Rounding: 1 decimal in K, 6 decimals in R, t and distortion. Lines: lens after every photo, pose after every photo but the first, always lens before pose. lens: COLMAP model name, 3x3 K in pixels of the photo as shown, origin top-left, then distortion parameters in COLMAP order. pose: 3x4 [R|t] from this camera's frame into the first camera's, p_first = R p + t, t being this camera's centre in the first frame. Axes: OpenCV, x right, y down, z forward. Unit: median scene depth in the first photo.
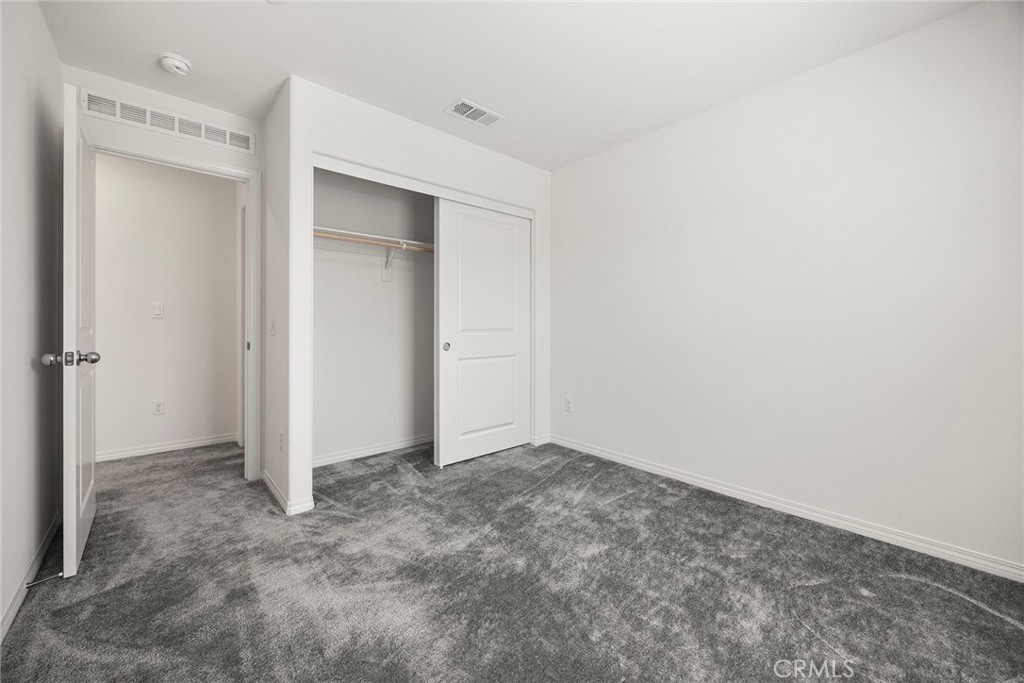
lens RADIAL K [[399.8, 0, 515.9], [0, 399.8, 330.5], [0, 0, 1]] dist [-0.002444, 0.000067]
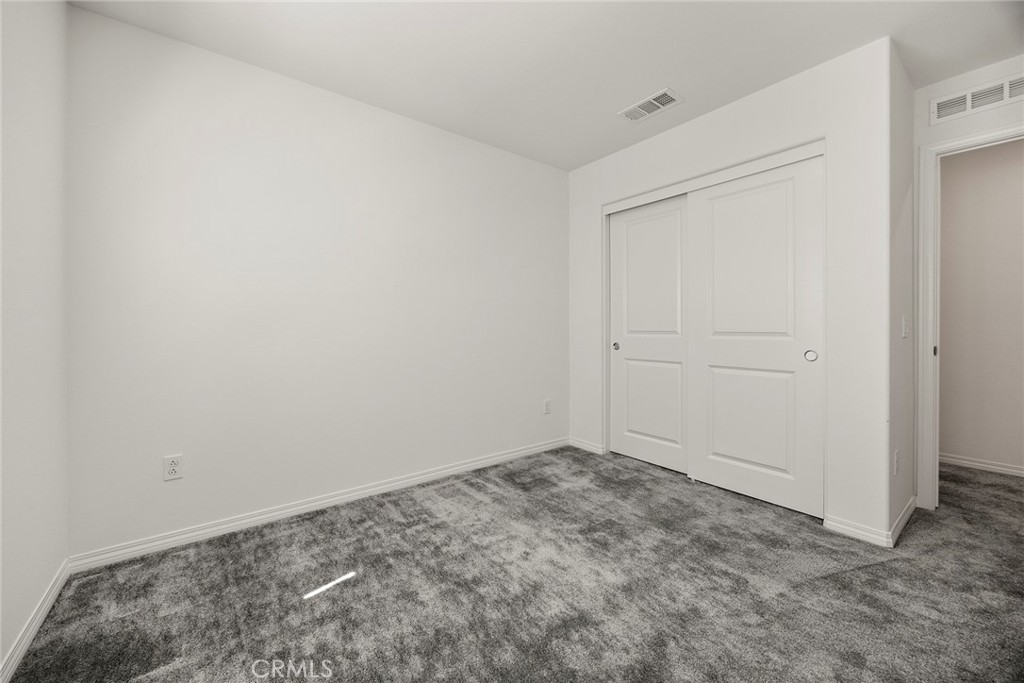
lens RADIAL K [[390.8, 0, 515.6], [0, 390.8, 332.5], [0, 0, 1]] dist [0.000162, 0.000073]
pose [[-0.070511, 0.005848, -0.997494, 0.730843], [-0.013673, 0.999883, 0.006829, -0.001233], [0.997417, 0.014120, -0.070423, 0.628375]]
